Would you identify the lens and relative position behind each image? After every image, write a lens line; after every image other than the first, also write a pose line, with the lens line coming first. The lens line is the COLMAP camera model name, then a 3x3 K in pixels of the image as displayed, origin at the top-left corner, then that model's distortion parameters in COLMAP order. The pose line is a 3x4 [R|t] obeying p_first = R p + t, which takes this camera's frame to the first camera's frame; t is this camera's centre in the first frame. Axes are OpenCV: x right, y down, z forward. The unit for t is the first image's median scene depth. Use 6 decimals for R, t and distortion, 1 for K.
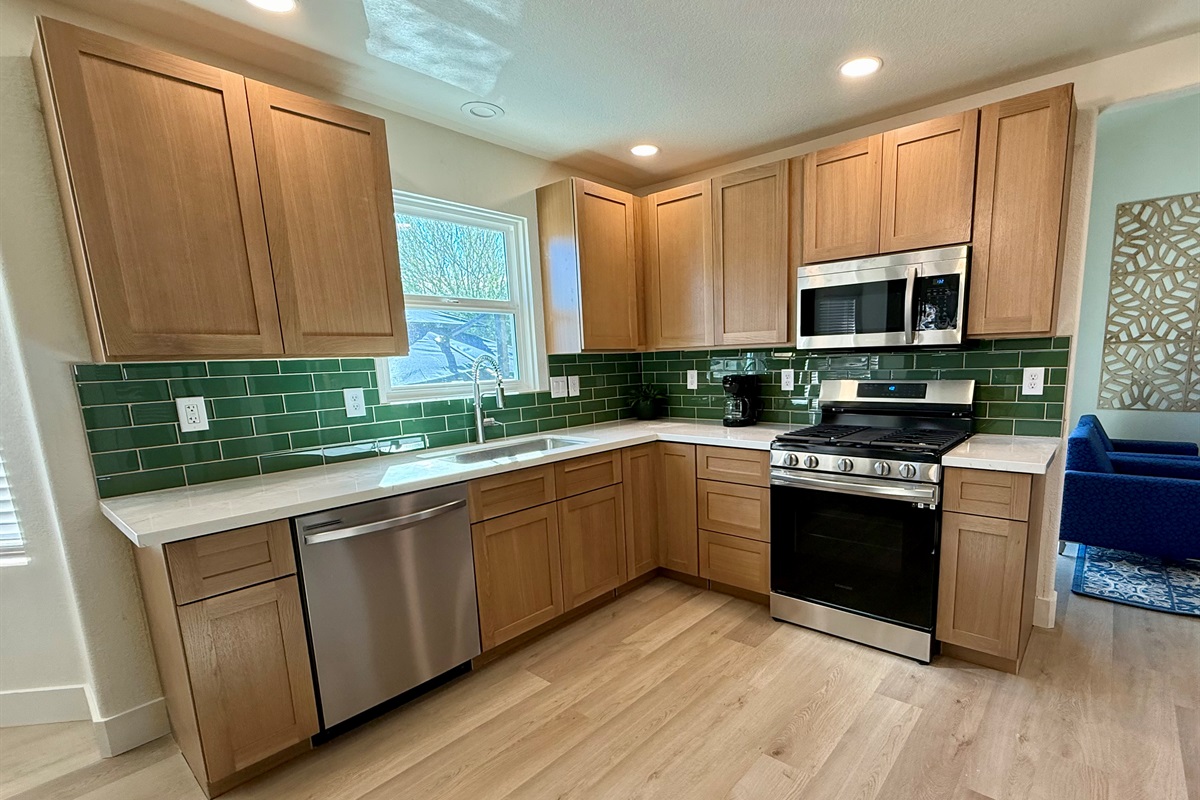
lens RADIAL K [[528.9, 0, 601.2], [0, 528.9, 459.9], [0, 0, 1]] dist [-0.000169, 0.000055]
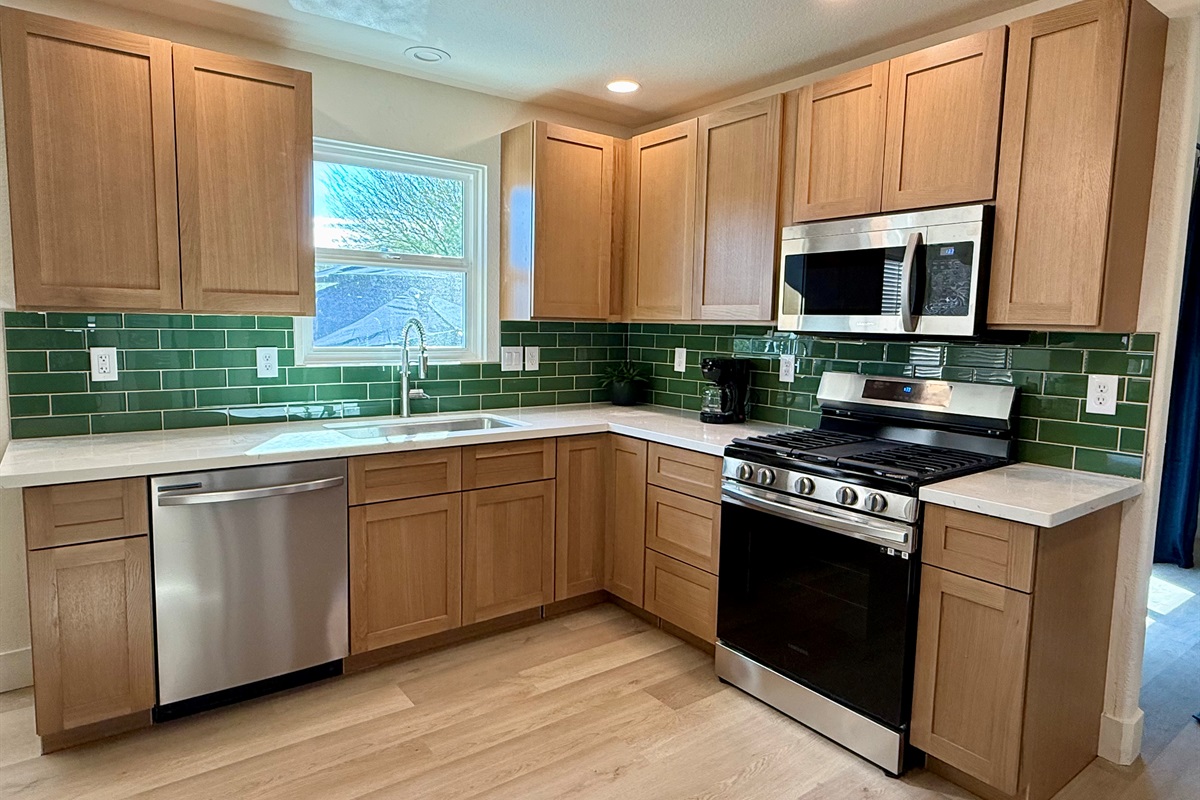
lens RADIAL K [[682.0, 0, 600.0], [0, 682.0, 400.0], [0, 0, 1]] dist [0.000532, 0.000537]
pose [[0.966672, 0.077515, -0.244001, 0.391989], [-0.093495, 0.994122, -0.054588, -0.030333], [0.238335, 0.075581, 0.968238, -0.024470]]
